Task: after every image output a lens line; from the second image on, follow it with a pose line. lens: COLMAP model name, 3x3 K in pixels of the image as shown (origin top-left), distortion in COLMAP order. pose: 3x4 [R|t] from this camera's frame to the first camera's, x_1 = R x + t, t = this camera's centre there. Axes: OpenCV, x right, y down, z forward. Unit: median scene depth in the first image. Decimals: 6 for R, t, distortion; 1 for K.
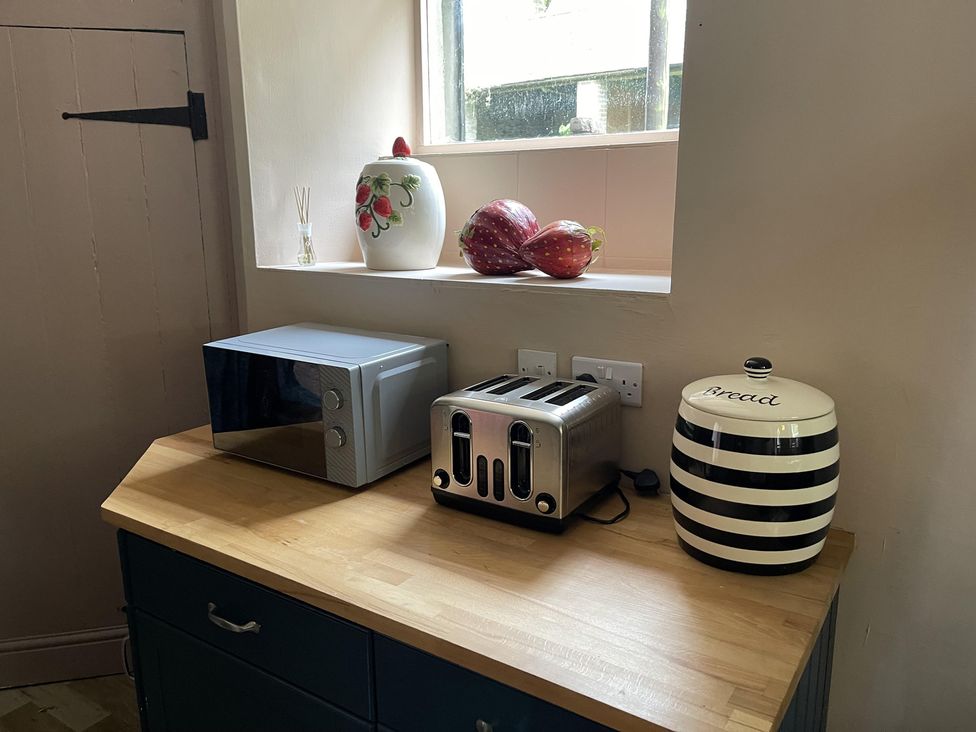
lens RADIAL K [[704.6, 0, 491.0], [0, 704.6, 384.8], [0, 0, 1]] dist [0.048723, -0.083082]
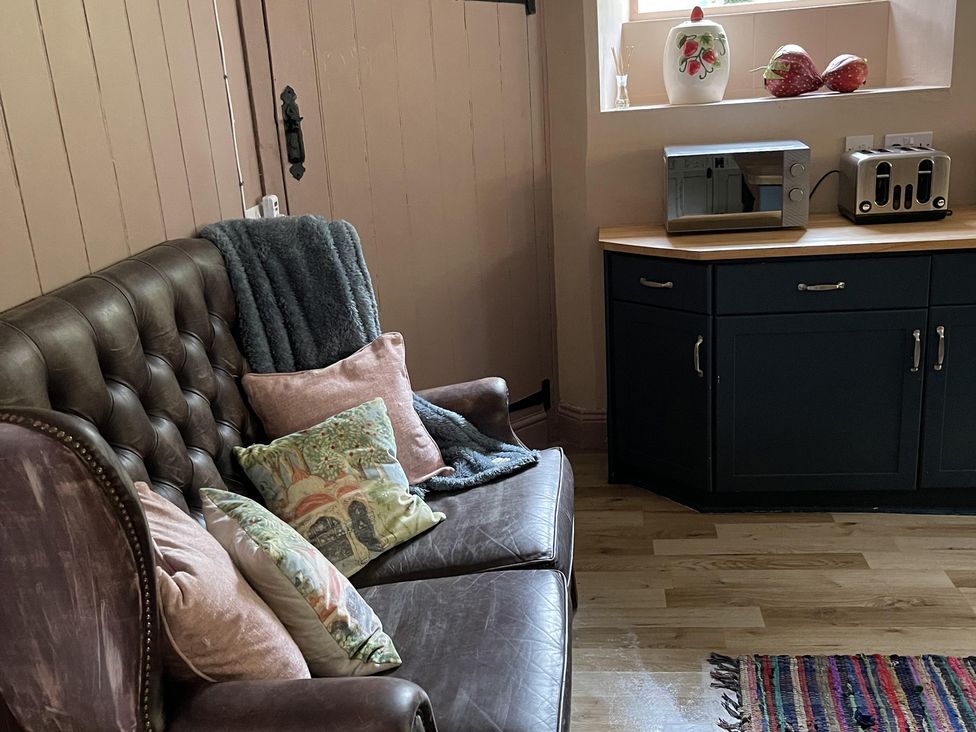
lens RADIAL K [[962.3, 0, 488.3], [0, 962.3, 378.5], [0, 0, 1]] dist [0.022600, -0.002973]
pose [[0.899089, -0.185482, 0.396530, -1.420179], [0.168754, 0.982645, 0.077013, 0.155311], [-0.403933, -0.002326, 0.914786, -0.577160]]
